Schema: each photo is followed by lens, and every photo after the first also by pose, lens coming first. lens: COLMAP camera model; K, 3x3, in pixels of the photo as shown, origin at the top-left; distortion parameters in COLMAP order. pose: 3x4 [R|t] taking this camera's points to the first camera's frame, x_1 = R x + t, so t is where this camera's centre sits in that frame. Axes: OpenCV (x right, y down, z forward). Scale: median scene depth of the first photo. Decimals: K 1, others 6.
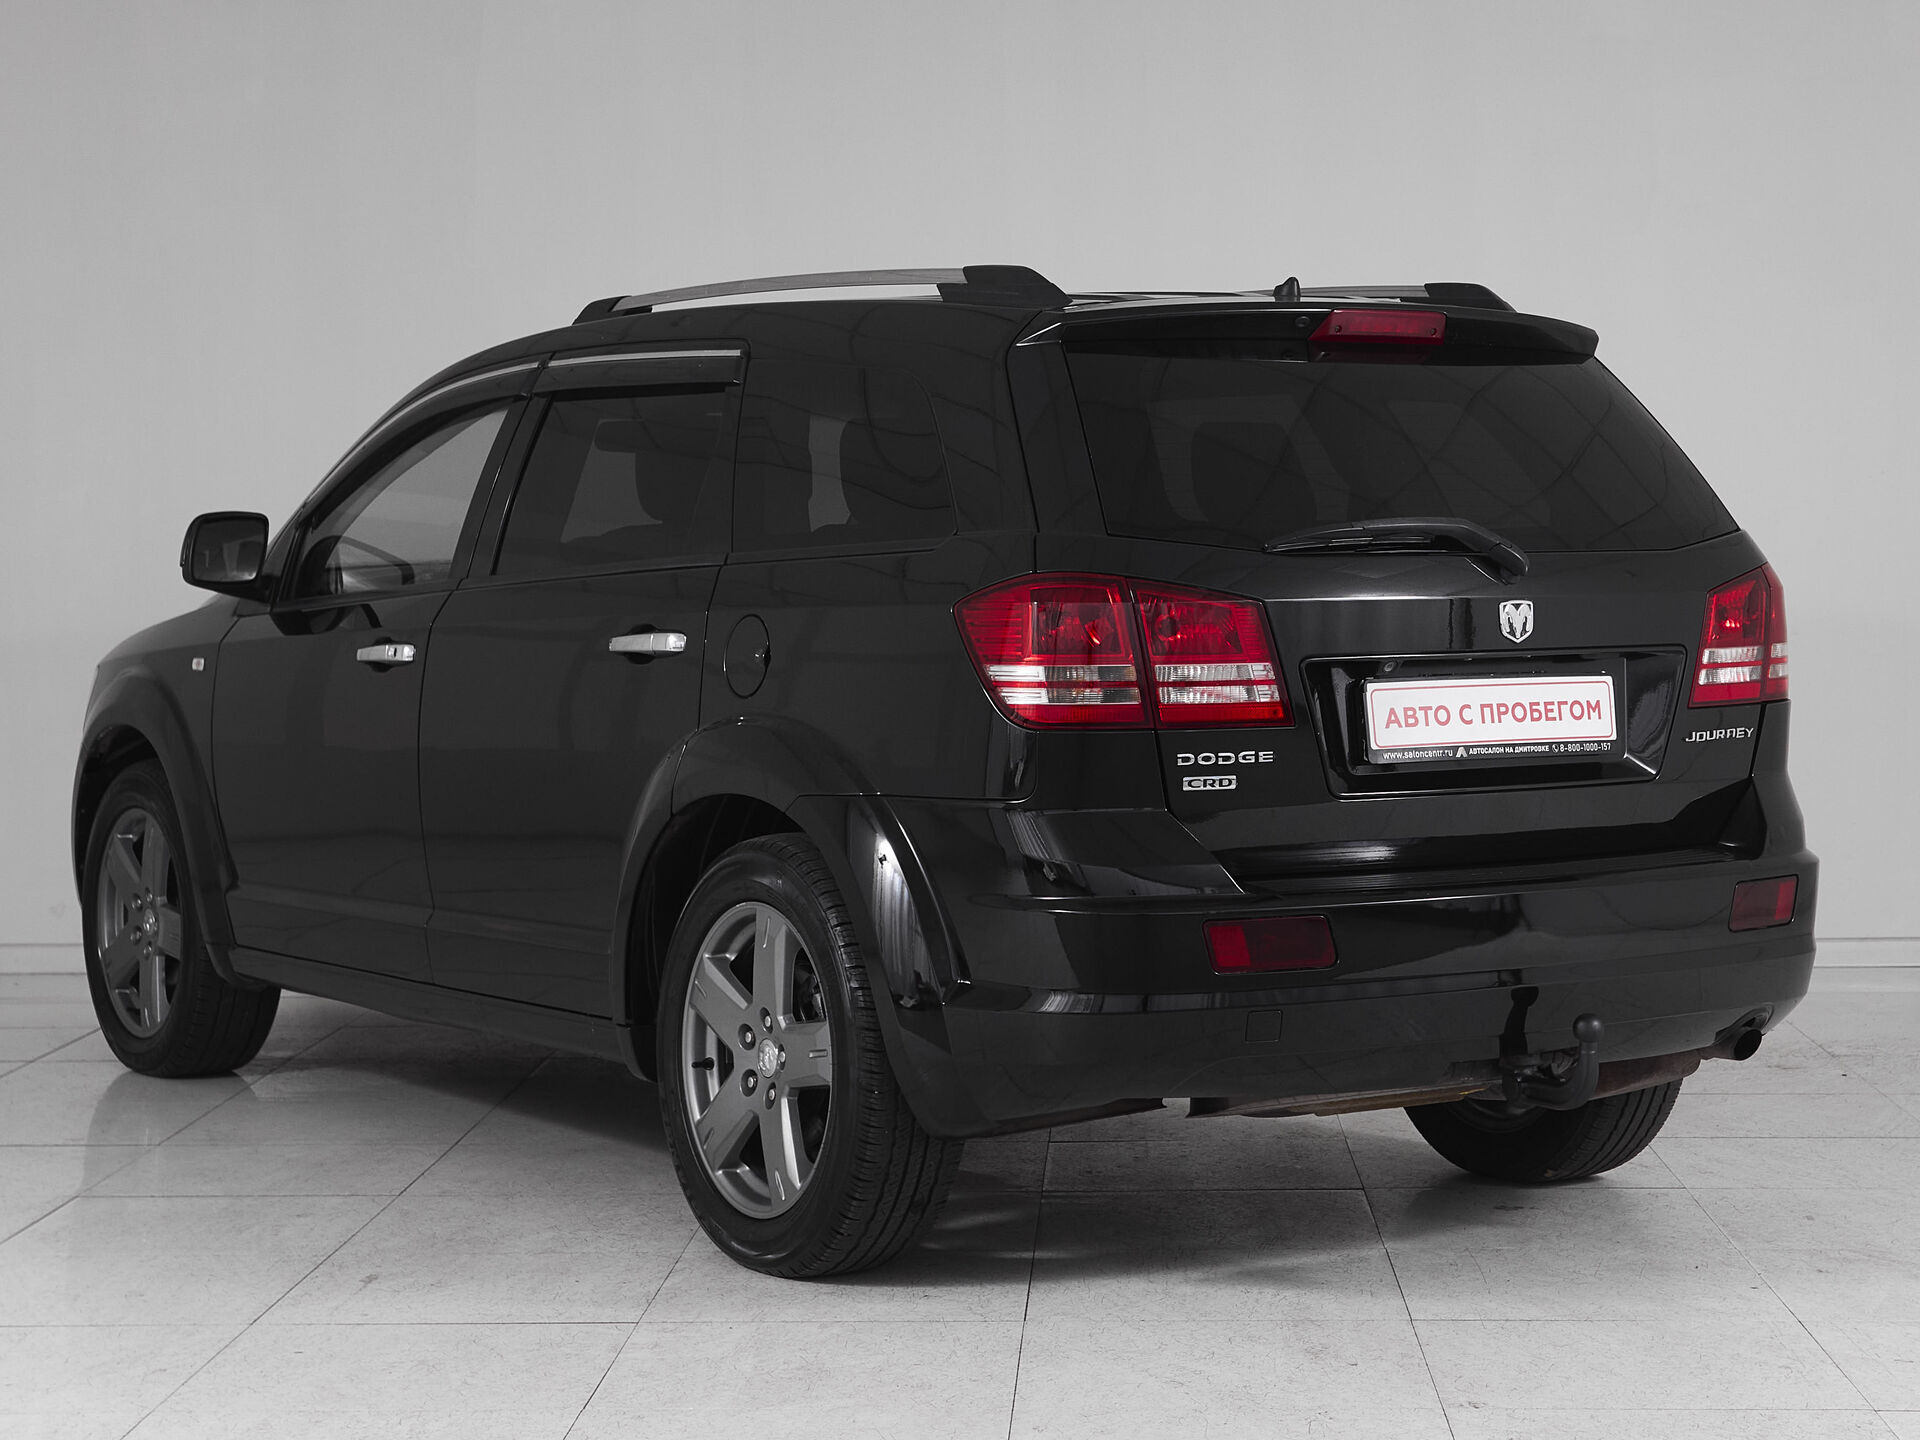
lens RADIAL K [[3445.9, 0, 967.1], [0, 3445.9, 852.8], [0, 0, 1]] dist [0.017201, 0.044613]
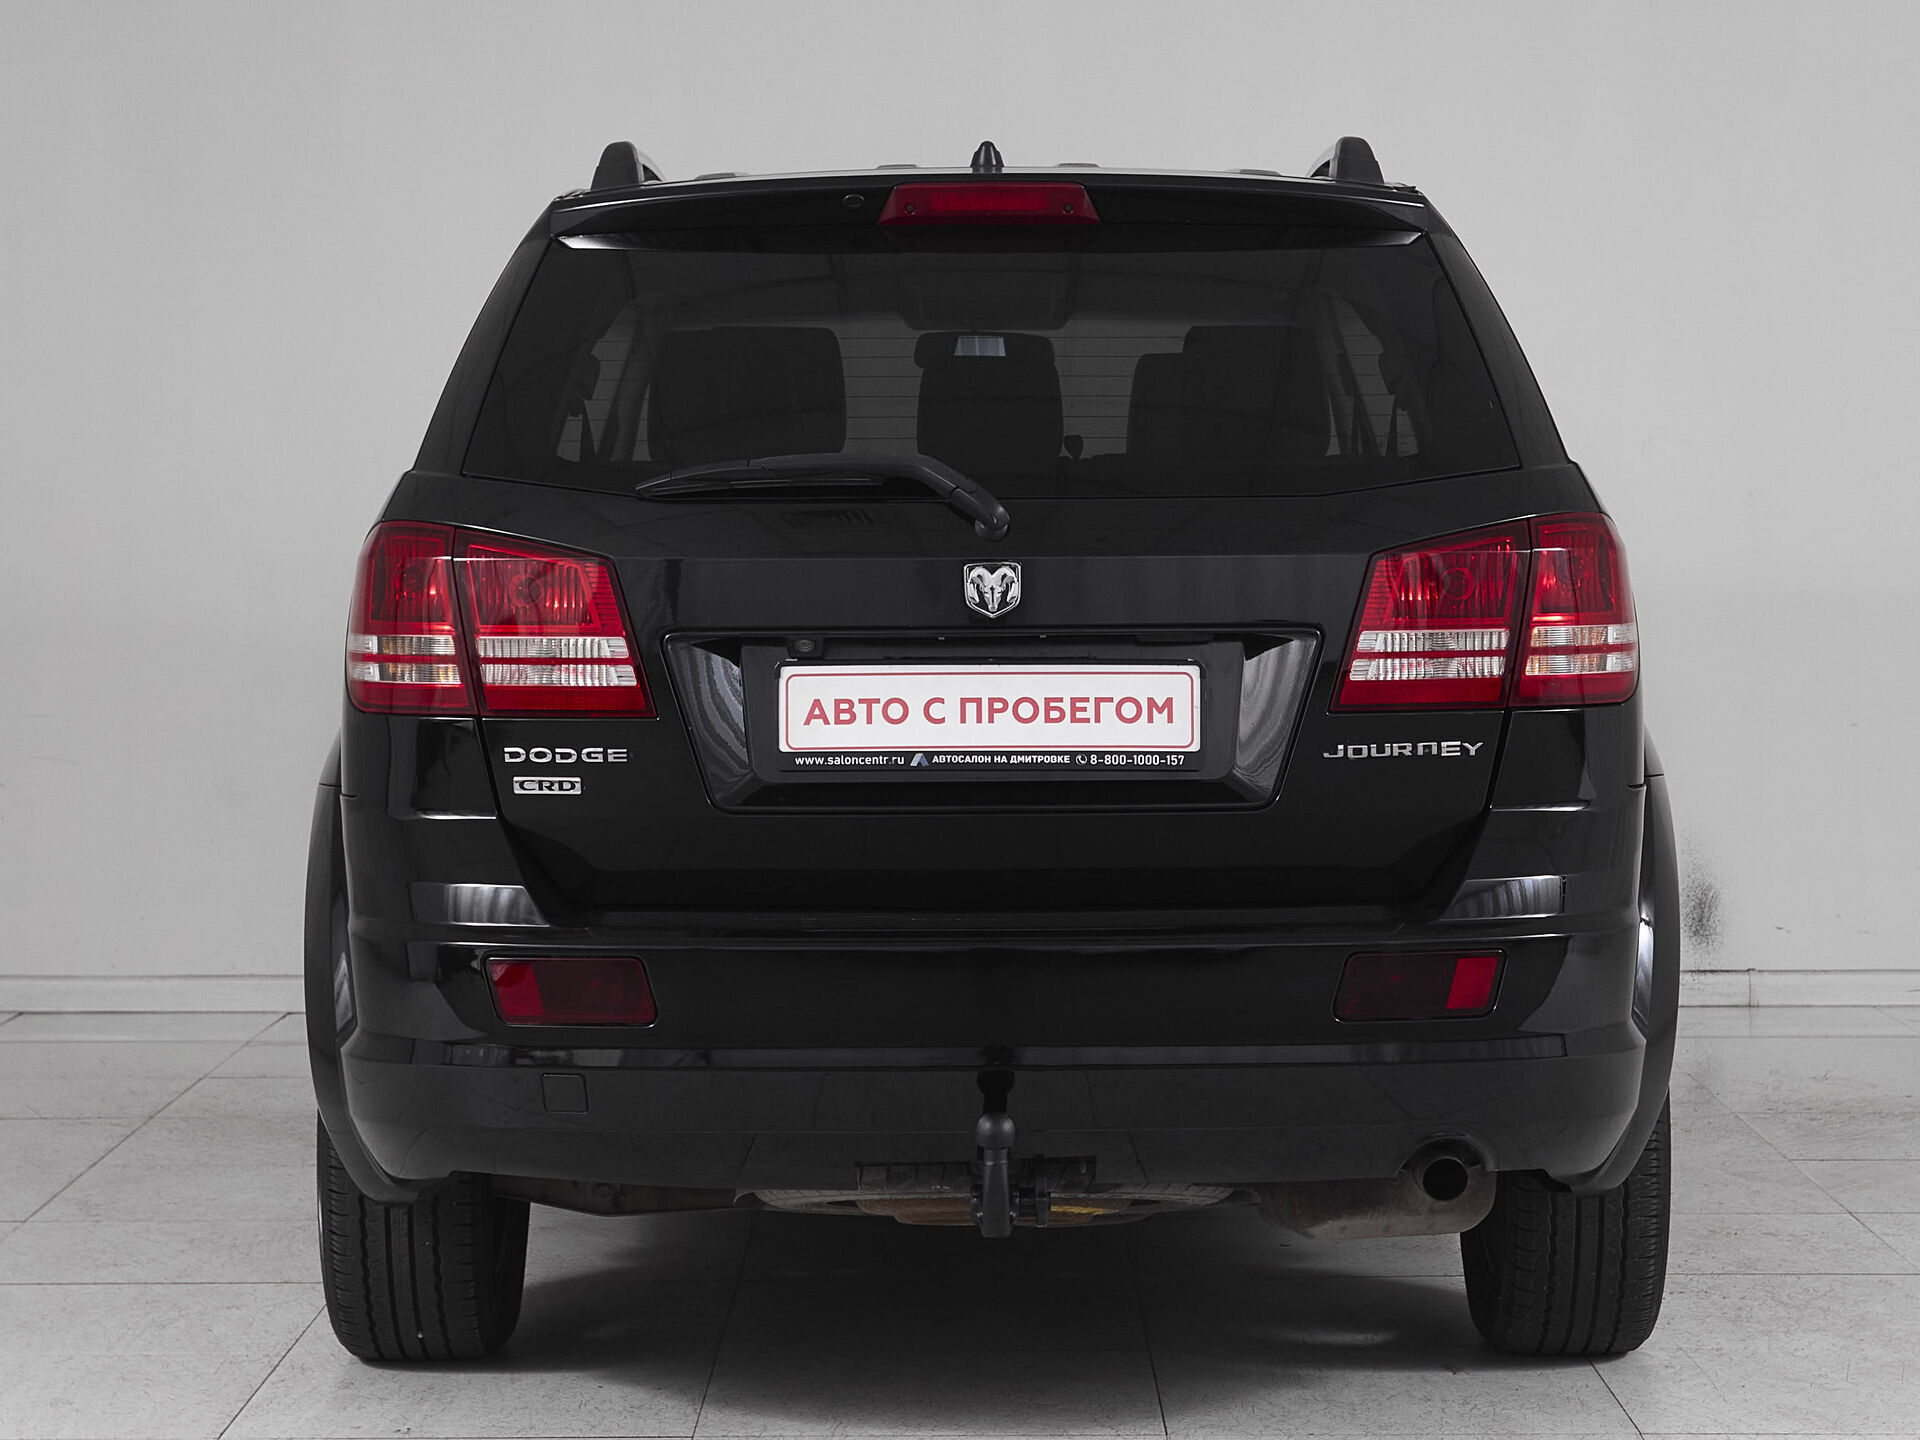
lens RADIAL K [[3445.9, 0, 967.1], [0, 3445.9, 852.8], [0, 0, 1]] dist [0.017201, 0.044613]
pose [[0.842628, 0.057842, -0.535380, 0.551941], [-0.047161, 0.998321, 0.033631, -0.034357], [0.536426, -0.003090, 0.843941, 0.360069]]
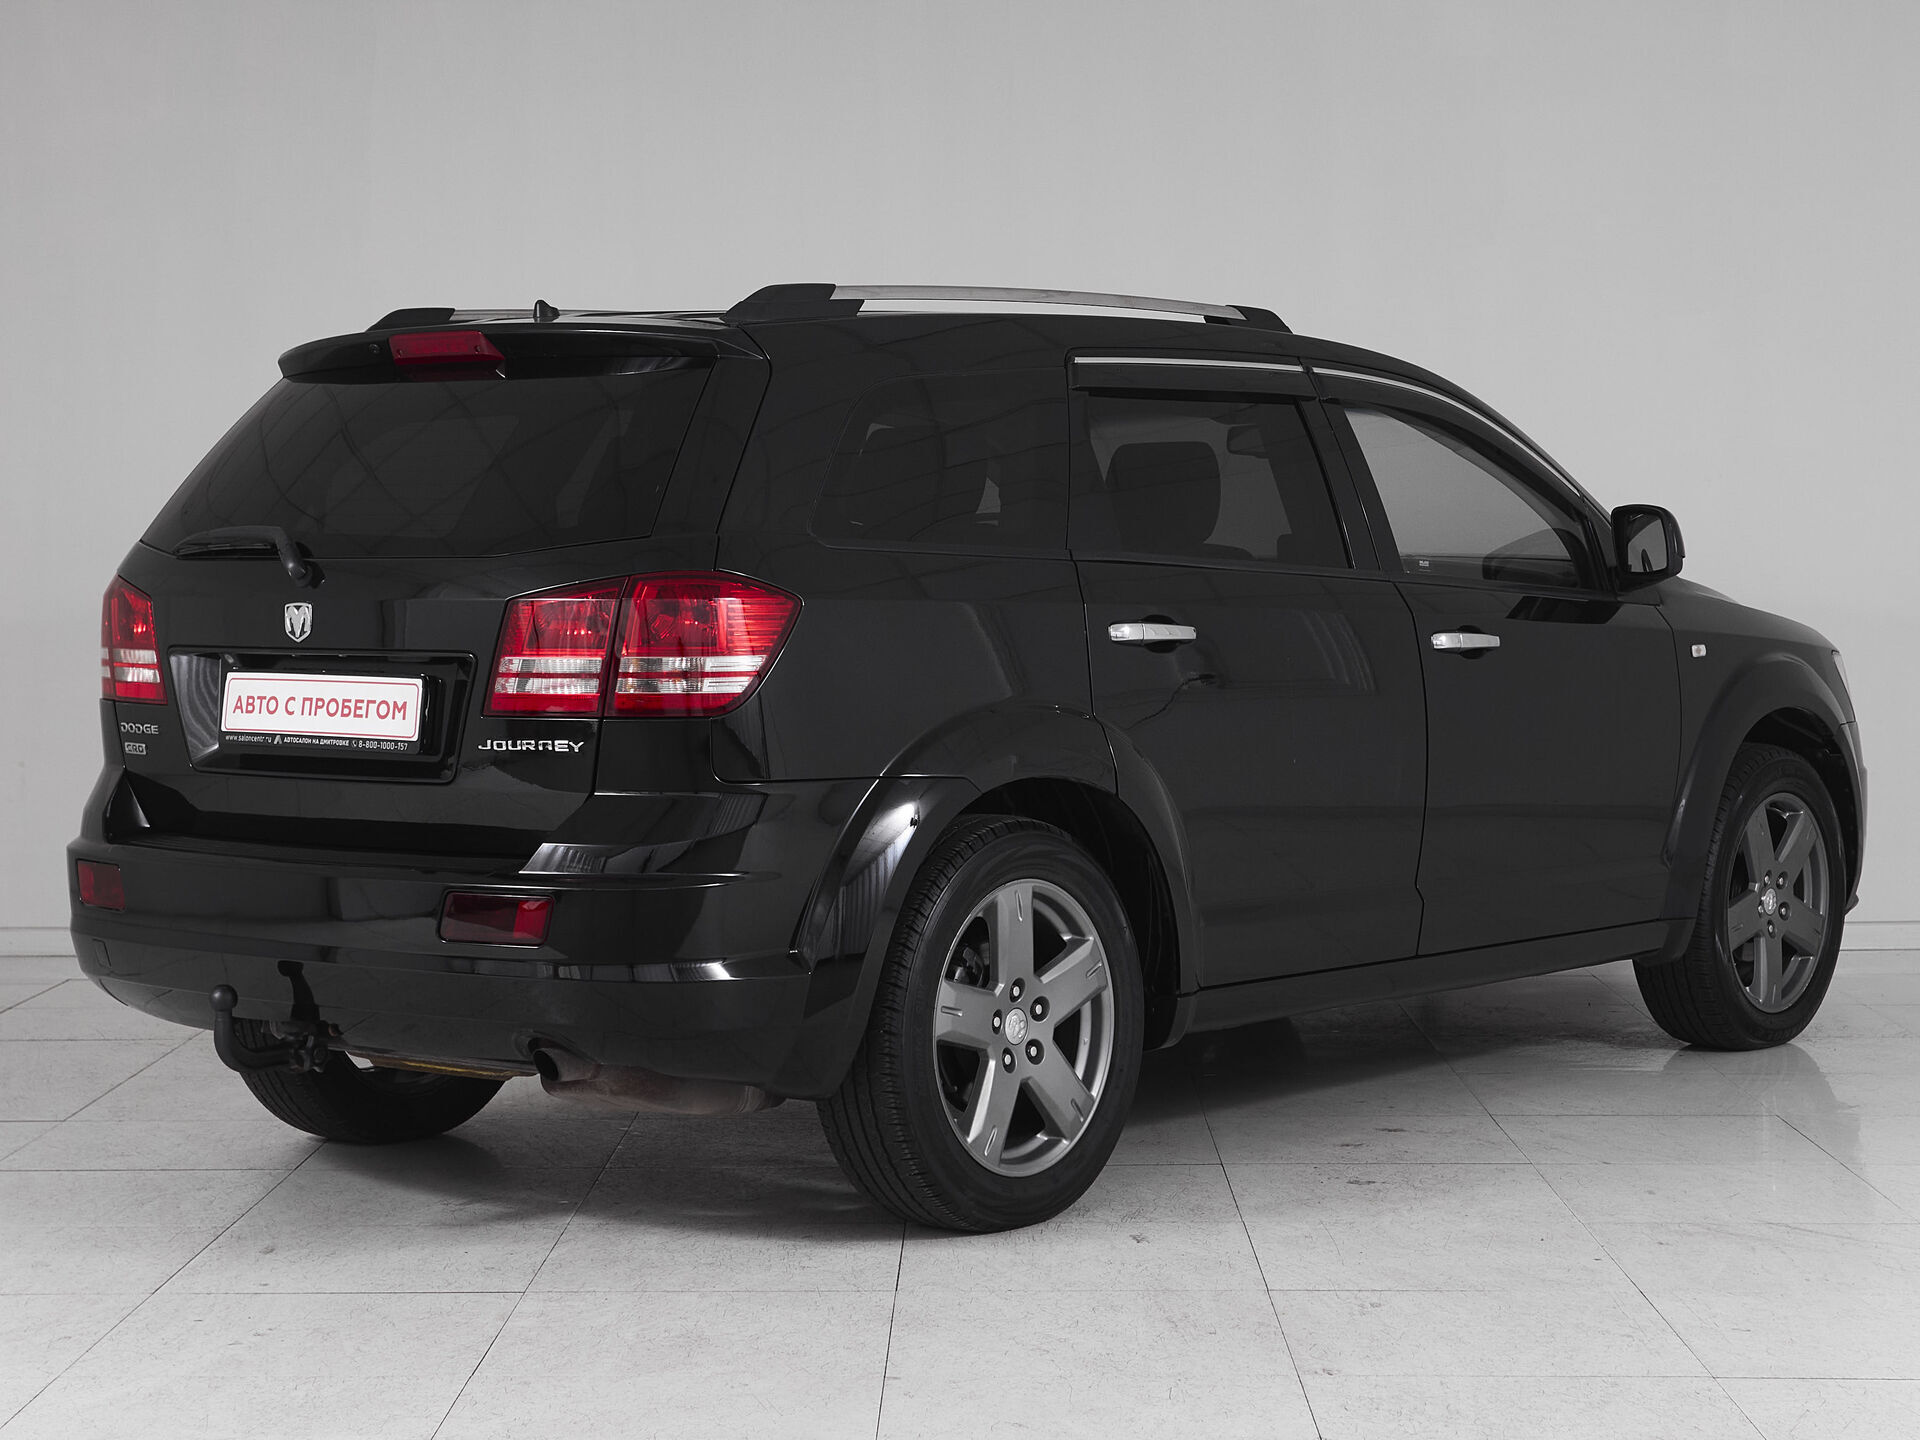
lens RADIAL K [[3445.9, 0, 967.1], [0, 3445.9, 852.8], [0, 0, 1]] dist [0.017201, 0.044613]
pose [[0.343979, 0.088893, -0.934760, 1.225011], [-0.080527, 0.994634, 0.064954, -0.080941], [0.935518, 0.052930, 0.349292, 0.813033]]
